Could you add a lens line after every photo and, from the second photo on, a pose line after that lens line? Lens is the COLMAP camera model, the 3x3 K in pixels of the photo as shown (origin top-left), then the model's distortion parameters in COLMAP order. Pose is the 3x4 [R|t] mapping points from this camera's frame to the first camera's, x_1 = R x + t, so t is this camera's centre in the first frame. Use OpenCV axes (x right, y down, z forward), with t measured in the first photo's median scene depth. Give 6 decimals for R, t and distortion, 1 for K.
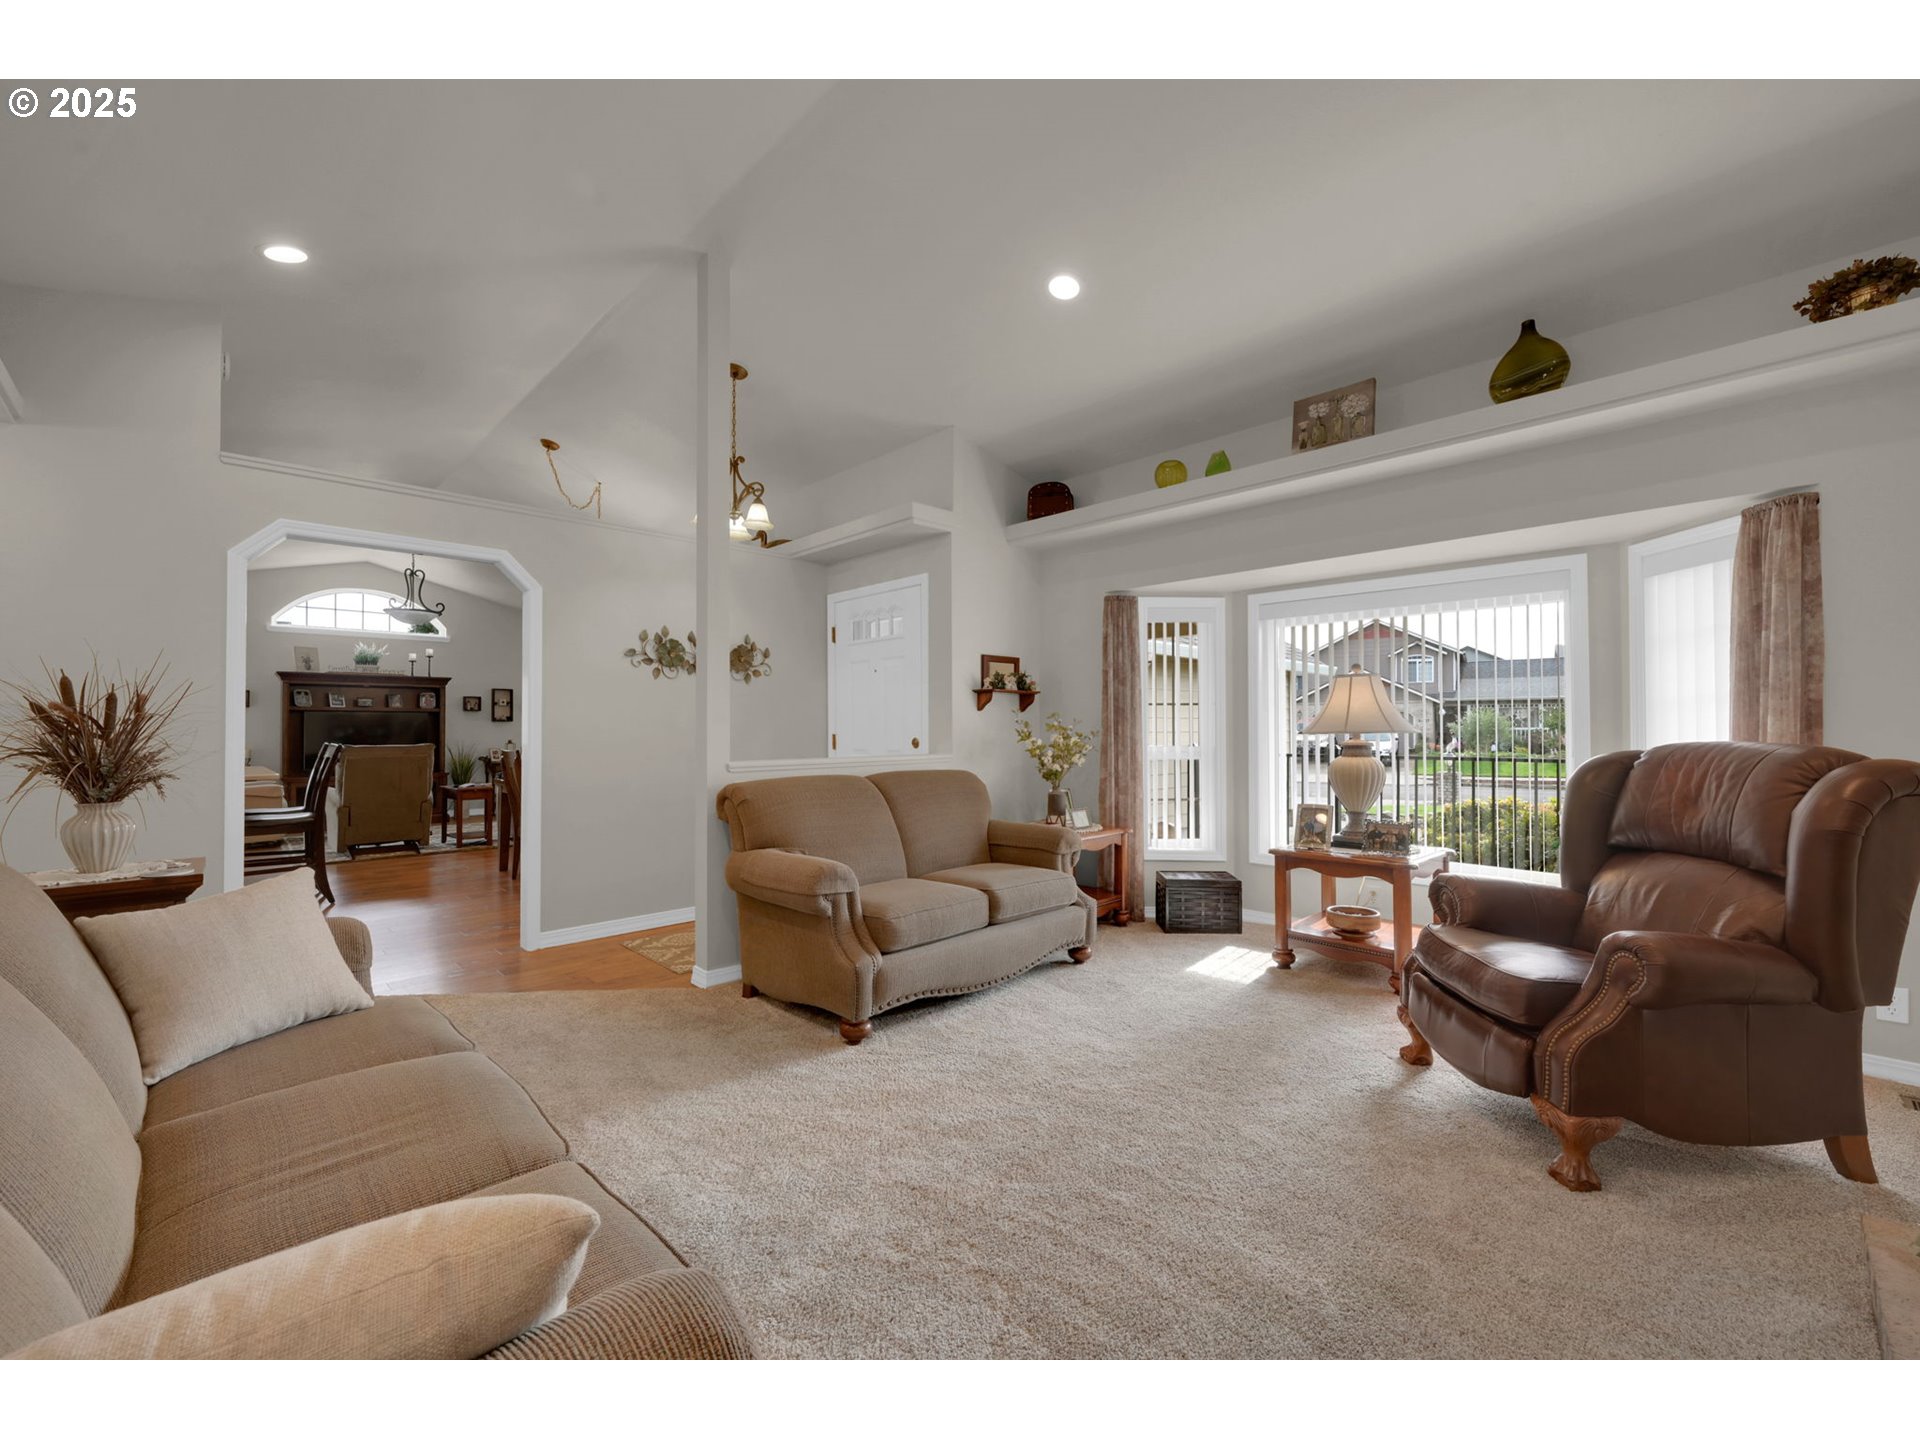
lens RADIAL K [[760.4, 0, 949.1], [0, 760.4, 716.8], [0, 0, 1]] dist [-0.000465, -0.001236]
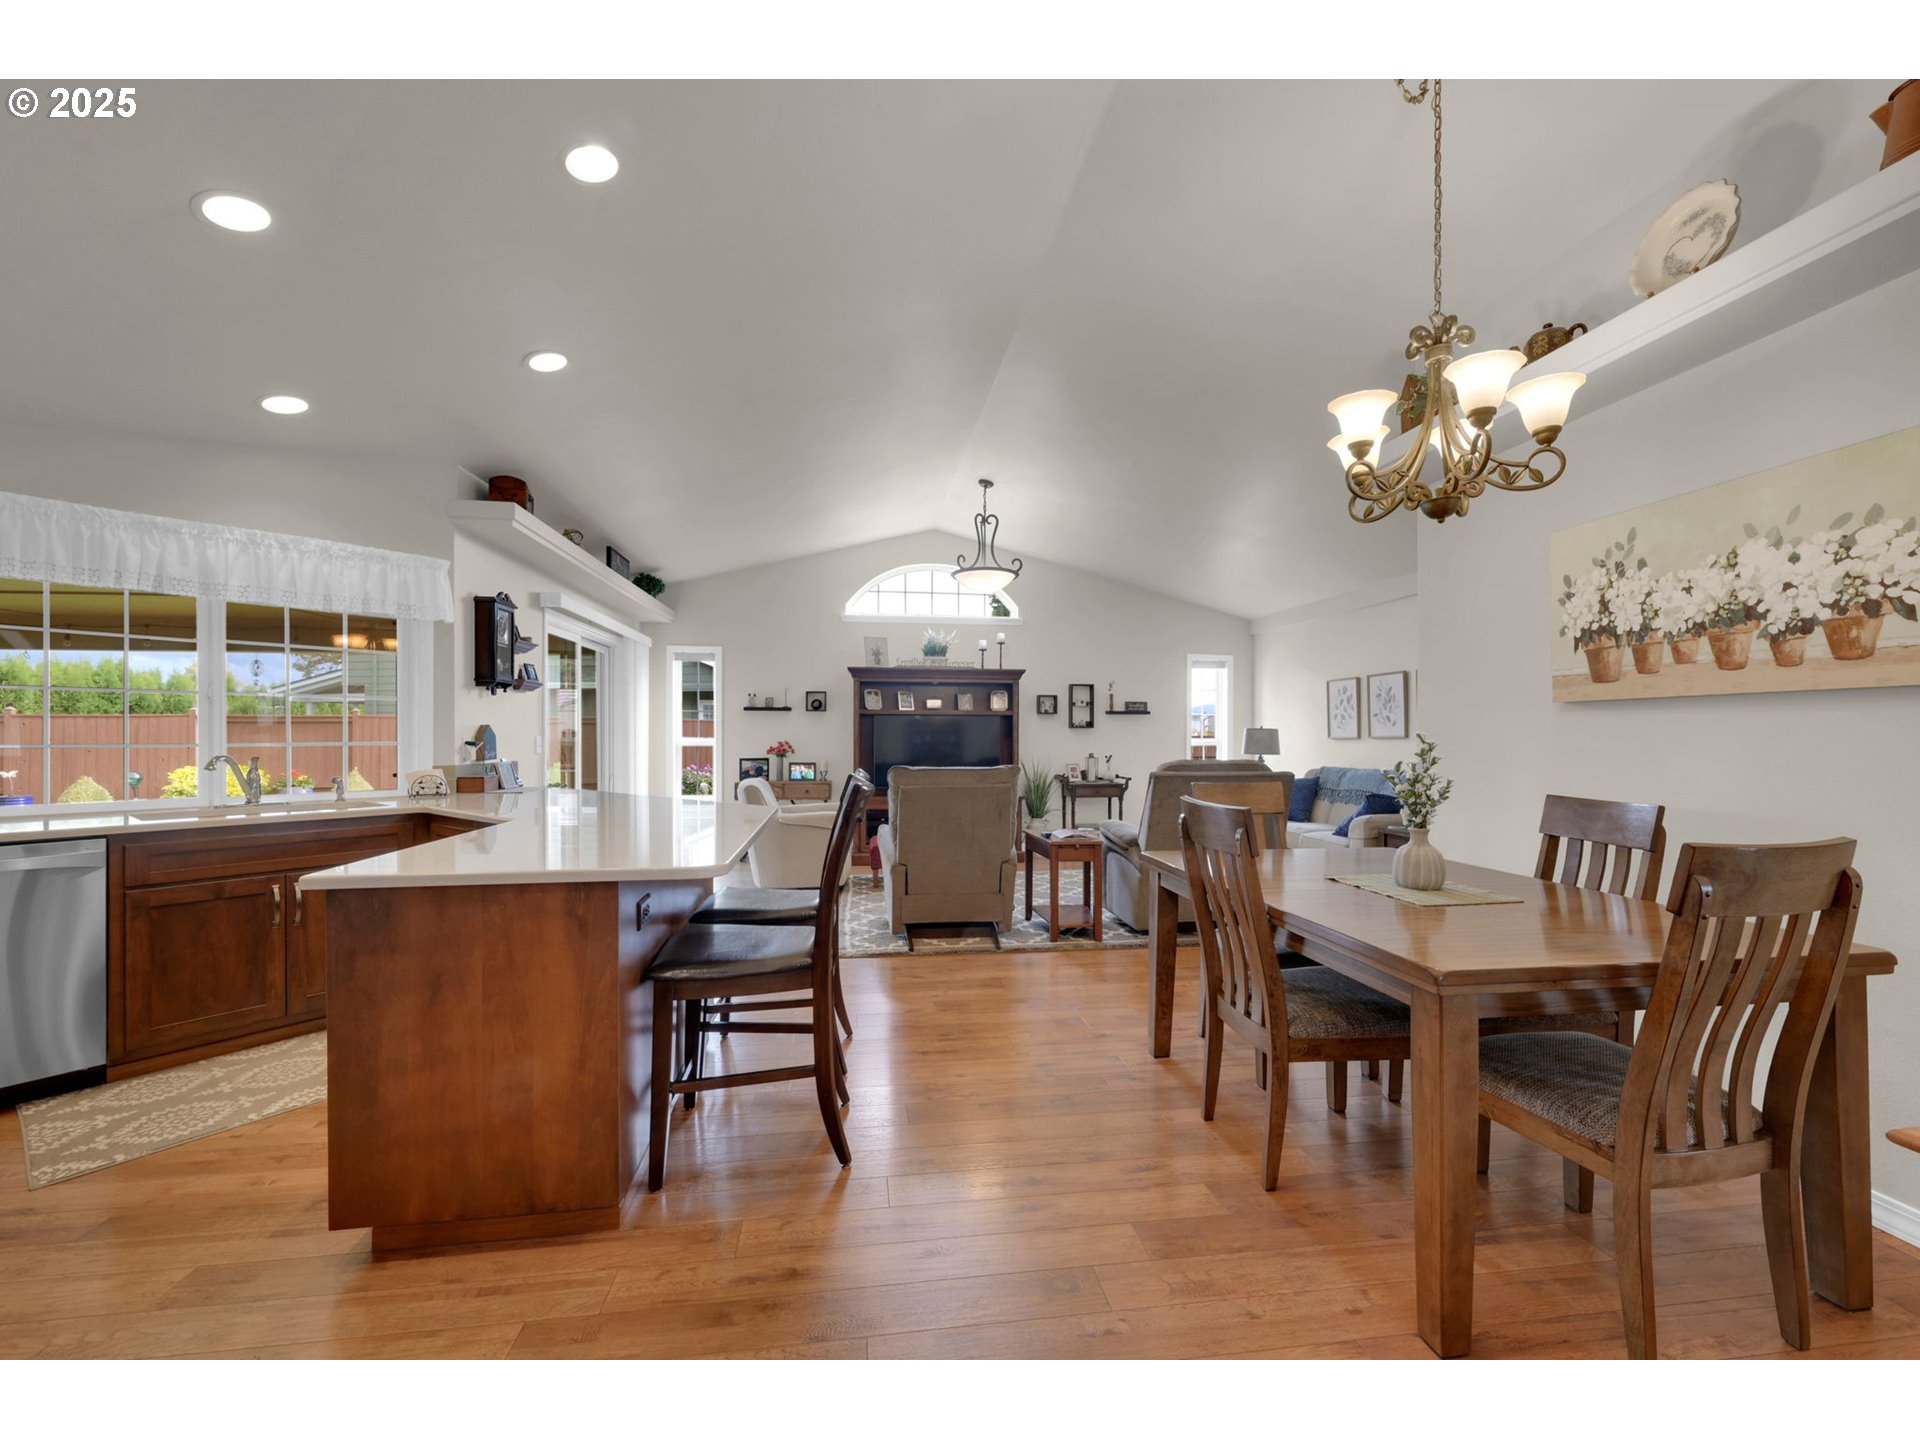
lens RADIAL K [[760.4, 0, 950.3], [0, 760.4, 736.6], [0, 0, 1]] dist [-0.000465, -0.001236]
pose [[0.797793, 0.007263, -0.602887, -0.275699], [0.003503, 0.999855, 0.016680, 0.001829], [0.602921, -0.015419, 0.797652, 0.375973]]
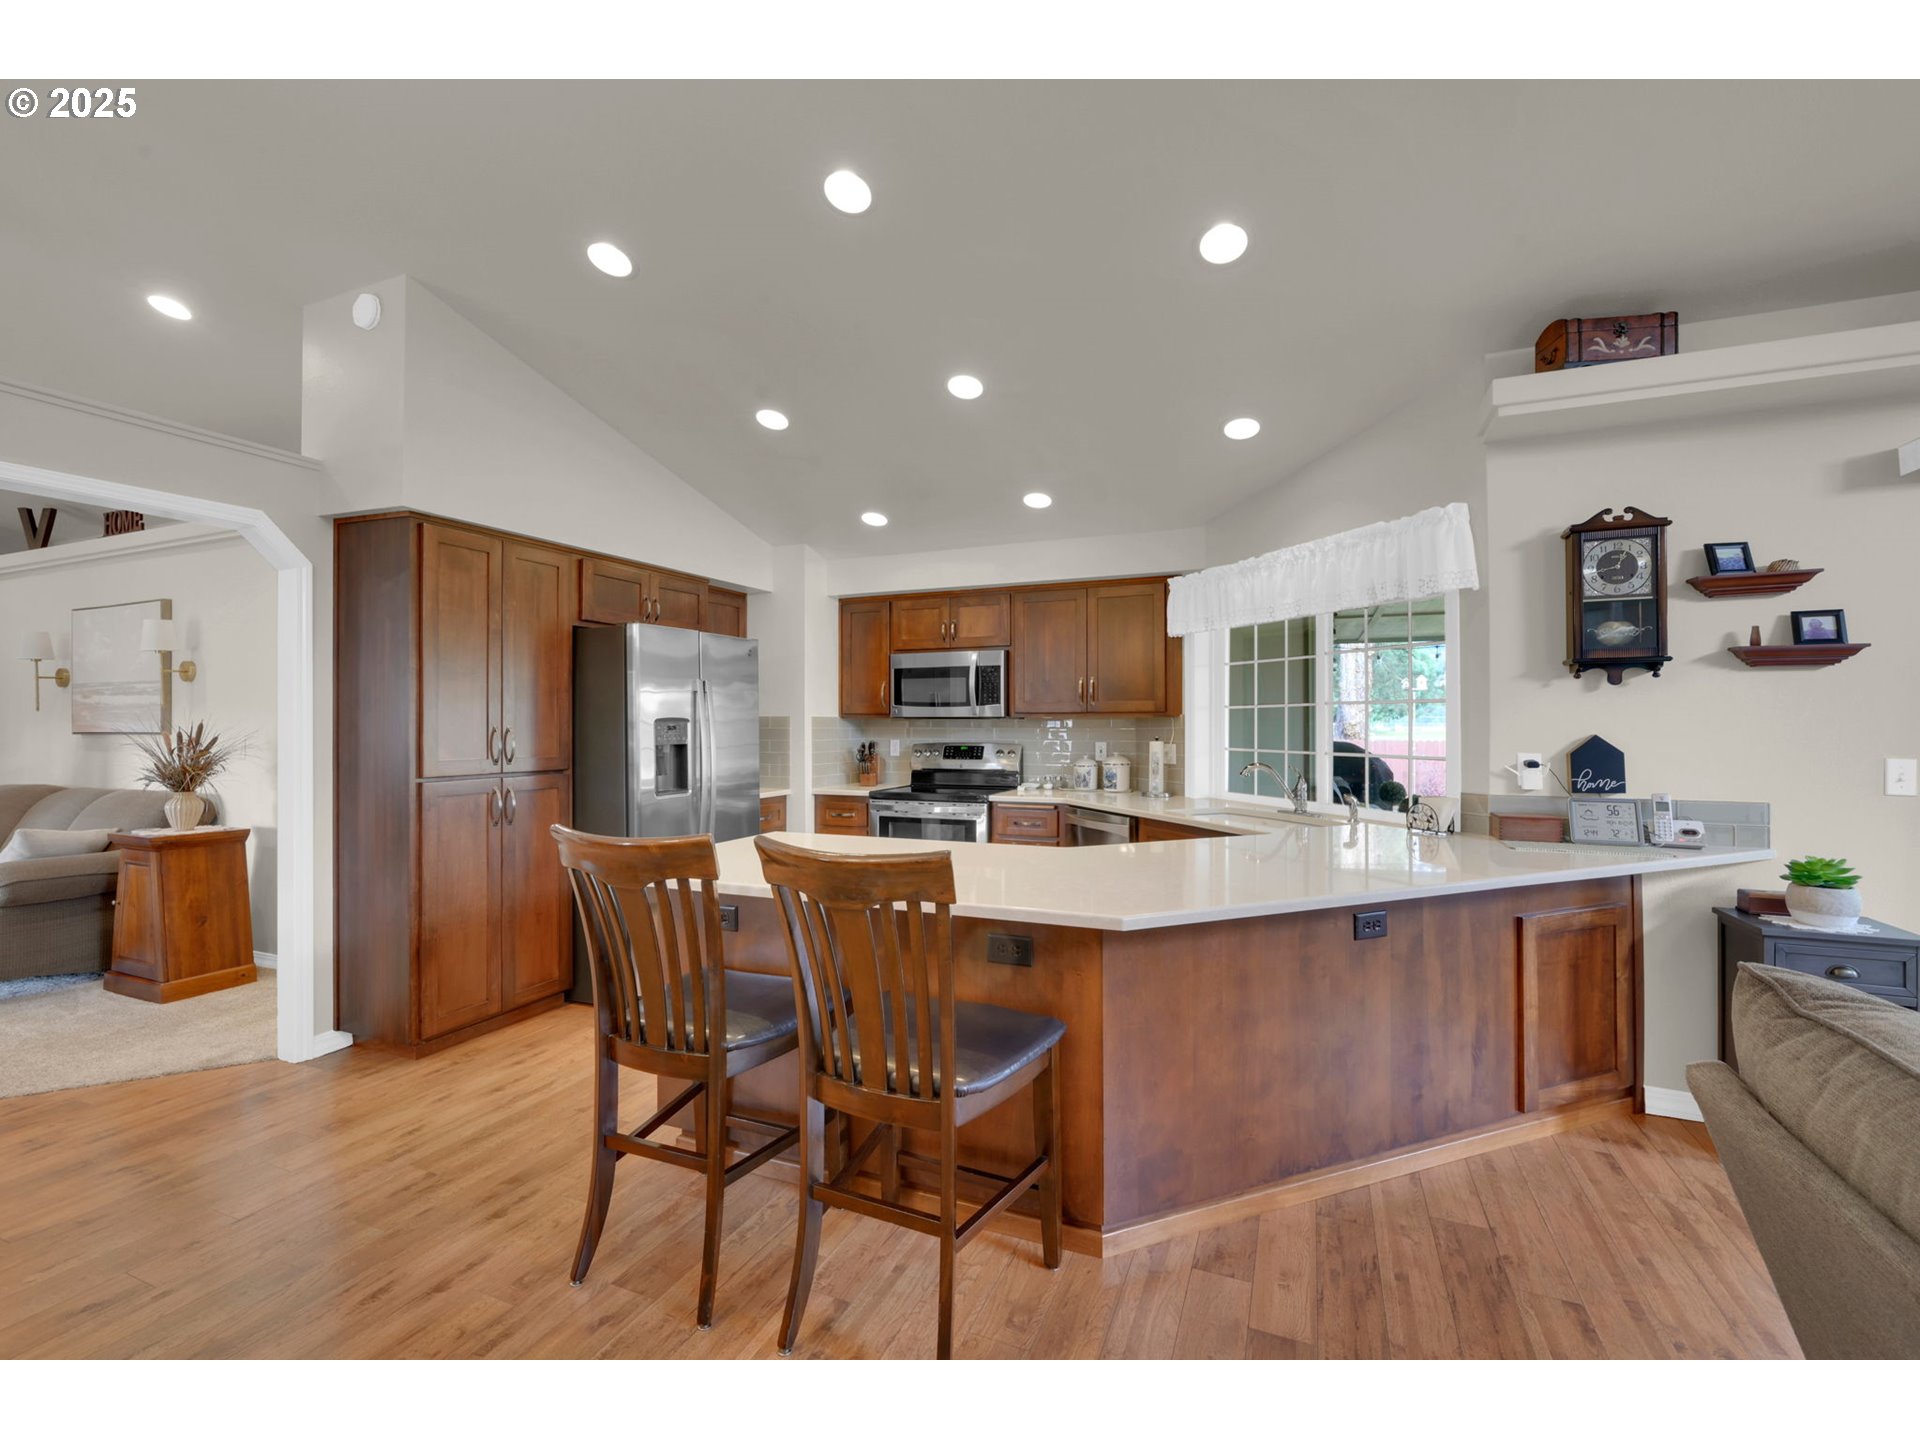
lens RADIAL K [[845.3, 0, 964.8], [0, 845.3, 717.2], [0, 0, 1]] dist [0.000358, 0.000529]
pose [[-0.923529, 0.003712, -0.383512, -0.438573], [0.010452, 0.999825, -0.015491, -0.002763], [0.383387, -0.018314, -0.923406, 0.755850]]
